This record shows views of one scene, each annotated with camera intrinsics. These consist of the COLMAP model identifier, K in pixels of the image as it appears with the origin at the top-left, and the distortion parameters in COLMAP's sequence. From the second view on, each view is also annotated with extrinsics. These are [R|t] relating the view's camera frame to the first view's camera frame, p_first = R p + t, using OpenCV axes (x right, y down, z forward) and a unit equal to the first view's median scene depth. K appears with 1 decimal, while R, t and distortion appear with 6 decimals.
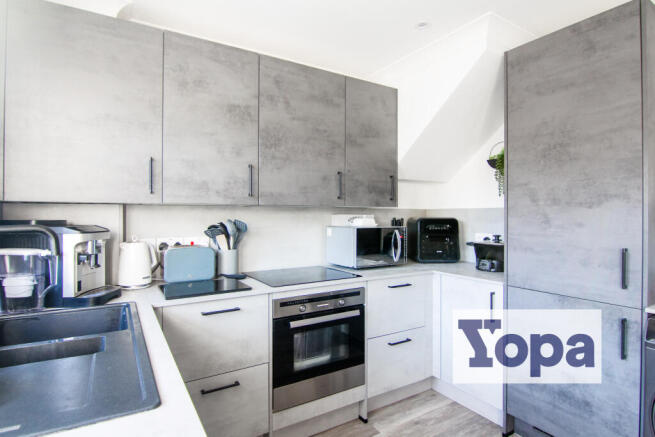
lens RADIAL K [[352.0, 0, 327.9], [0, 352.0, 213.7], [0, 0, 1]] dist [-0.000774, -0.012475]
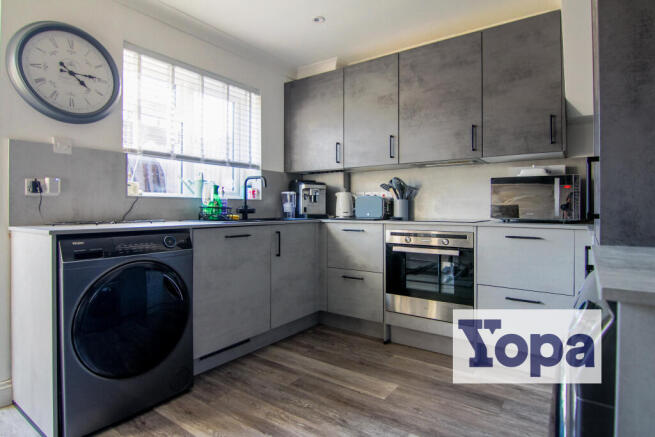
lens RADIAL K [[349.8, 0, 327.9], [0, 349.8, 202.5], [0, 0, 1]] dist [-0.000905, -0.011945]
pose [[0.394684, -0.014380, -0.918704, 0.904356], [0.005873, 0.999897, -0.013128, 0.136741], [0.918798, -0.000214, 0.394728, 0.212209]]
